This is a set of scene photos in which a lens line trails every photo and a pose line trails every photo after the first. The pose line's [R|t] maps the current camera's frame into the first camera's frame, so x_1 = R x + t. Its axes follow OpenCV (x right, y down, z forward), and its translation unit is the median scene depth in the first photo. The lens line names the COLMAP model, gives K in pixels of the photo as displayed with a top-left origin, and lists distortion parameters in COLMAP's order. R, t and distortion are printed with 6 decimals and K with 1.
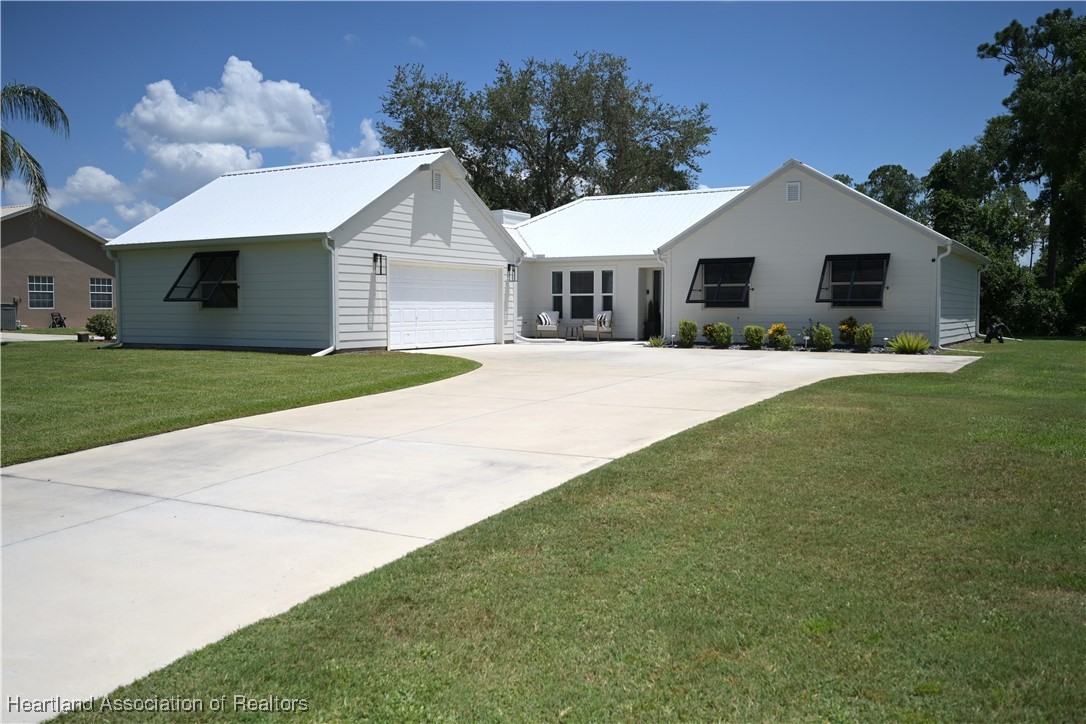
lens RADIAL K [[931.3, 0, 543.0], [0, 931.3, 362.0], [0, 0, 1]] dist [-0.002490, -0.000426]
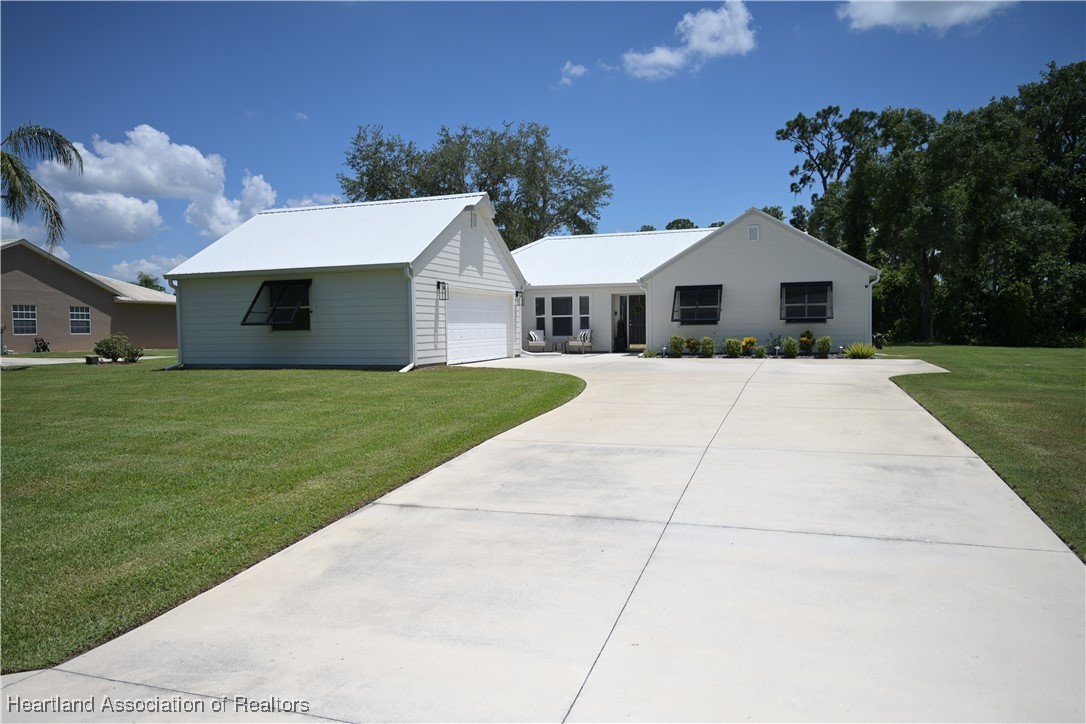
lens RADIAL K [[727.7, 0, 543.0], [0, 727.7, 362.0], [0, 0, 1]] dist [-0.002783, -0.002790]
pose [[0.980711, -0.022404, 0.194178, -0.172549], [0.024595, 0.999658, -0.008877, -0.004372], [-0.193912, 0.013482, 0.980926, 0.070730]]
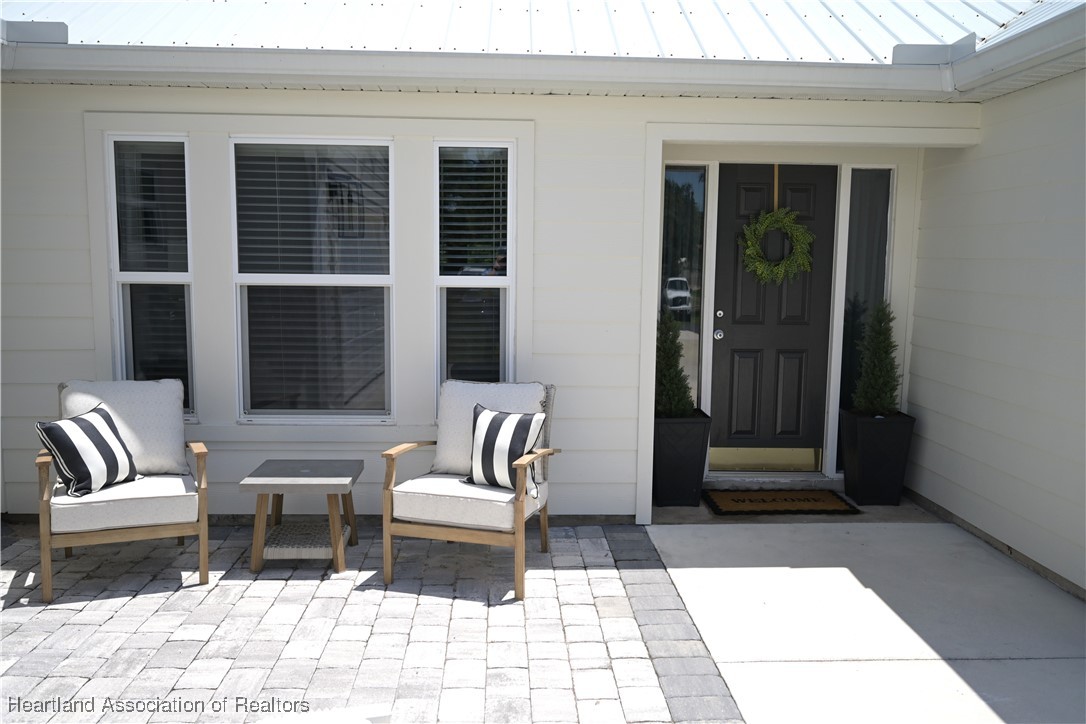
lens RADIAL K [[931.3, 0, 543.0], [0, 931.3, 362.0], [0, 0, 1]] dist [-0.002490, -0.000426]
pose [[0.846175, -0.050133, 0.530542, -0.016937], [0.017402, 0.997634, 0.066515, -0.069007], [-0.532621, -0.047051, 0.845045, 0.840110]]
